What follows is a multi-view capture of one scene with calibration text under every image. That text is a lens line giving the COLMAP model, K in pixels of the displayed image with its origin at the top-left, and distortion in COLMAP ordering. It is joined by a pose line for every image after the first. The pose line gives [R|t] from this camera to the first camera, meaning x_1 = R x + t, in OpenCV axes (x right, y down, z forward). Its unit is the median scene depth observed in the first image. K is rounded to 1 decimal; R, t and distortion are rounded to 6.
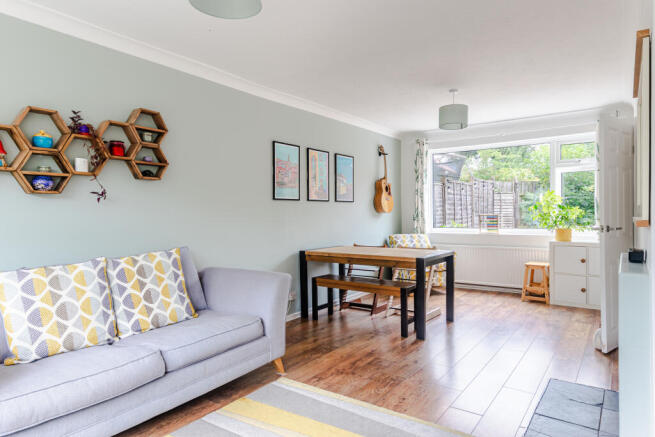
lens RADIAL K [[404.4, 0, 330.2], [0, 404.4, 217.8], [0, 0, 1]] dist [0.033656, -0.000382]
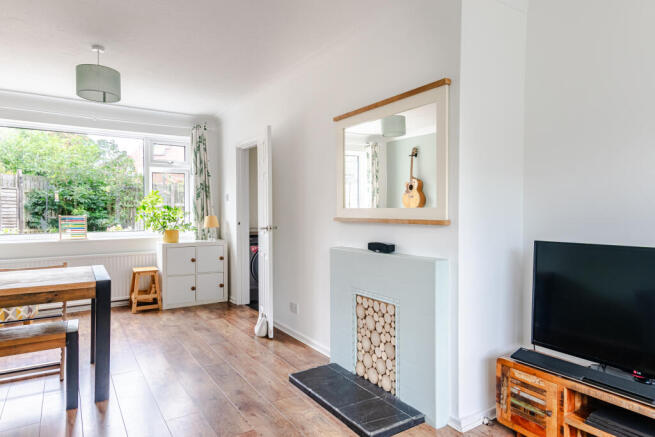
lens RADIAL K [[404.4, 0, 331.7], [0, 404.4, 219.1], [0, 0, 1]] dist [0.033656, -0.000382]
pose [[0.363139, -0.011565, 0.931663, -0.168522], [0.009488, 0.999917, 0.008714, -0.003557], [-0.931687, 0.005675, 0.363219, 0.239807]]
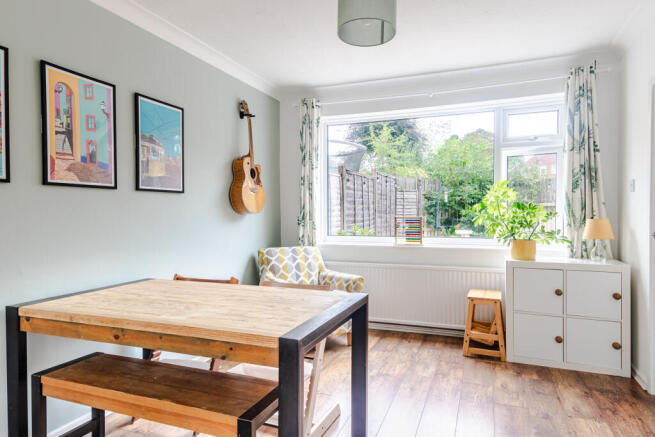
lens RADIAL K [[404.4, 0, 330.7], [0, 404.4, 219.4], [0, 0, 1]] dist [0.033656, -0.000382]
pose [[0.968309, 0.001367, 0.249751, 0.101456], [-0.002493, 0.999988, 0.004189, -0.006023], [-0.249742, -0.004679, 0.968301, 0.387902]]
